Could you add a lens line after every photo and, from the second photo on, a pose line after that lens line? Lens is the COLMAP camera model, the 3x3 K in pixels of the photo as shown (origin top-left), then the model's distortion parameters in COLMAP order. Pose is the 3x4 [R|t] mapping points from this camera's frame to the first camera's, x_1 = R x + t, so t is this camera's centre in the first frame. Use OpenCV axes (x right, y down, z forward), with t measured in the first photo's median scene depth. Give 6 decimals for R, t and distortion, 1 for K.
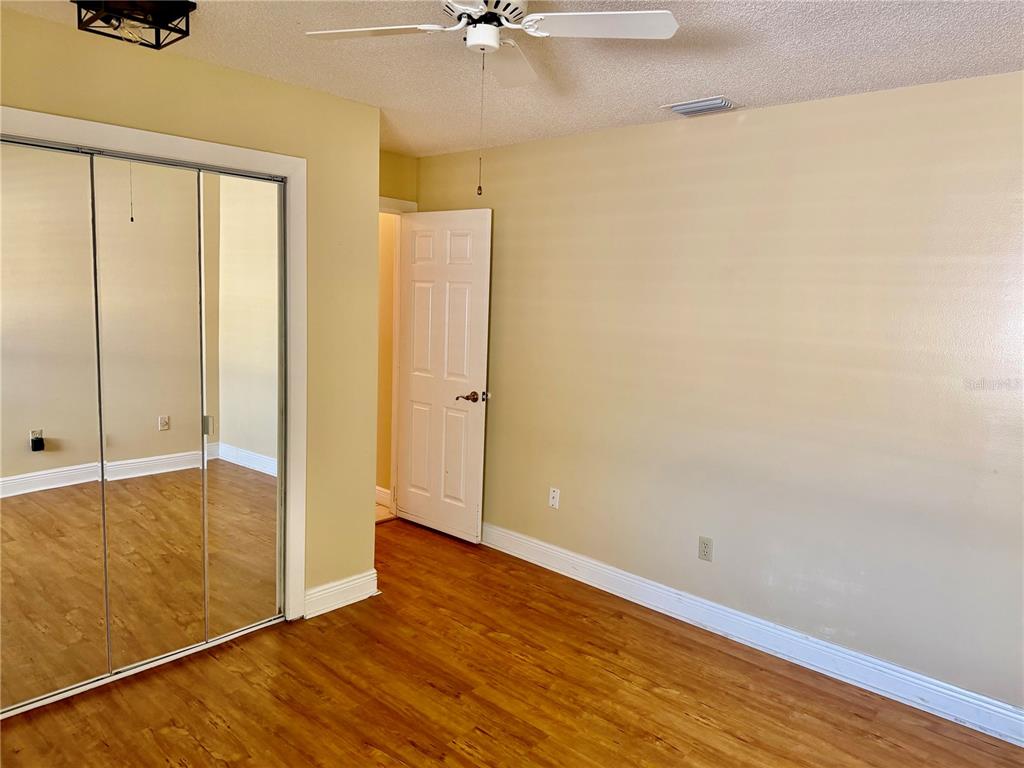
lens RADIAL K [[715.2, 0, 513.0], [0, 715.2, 383.6], [0, 0, 1]] dist [-0.003699, -0.001987]
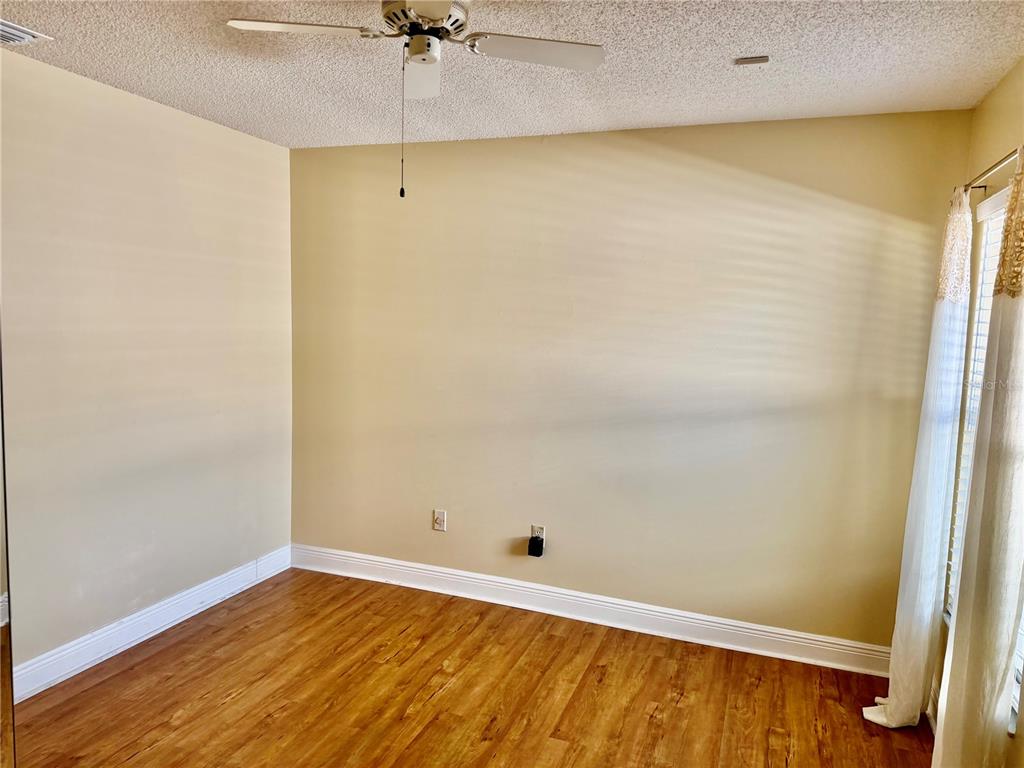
lens RADIAL K [[715.2, 0, 512.9], [0, 715.2, 384.3], [0, 0, 1]] dist [-0.003699, -0.001987]
pose [[-0.359034, -0.145296, 0.921945, -0.722208], [0.078998, 0.979532, 0.185136, -0.124781], [-0.929975, 0.139302, -0.340208, 0.850121]]
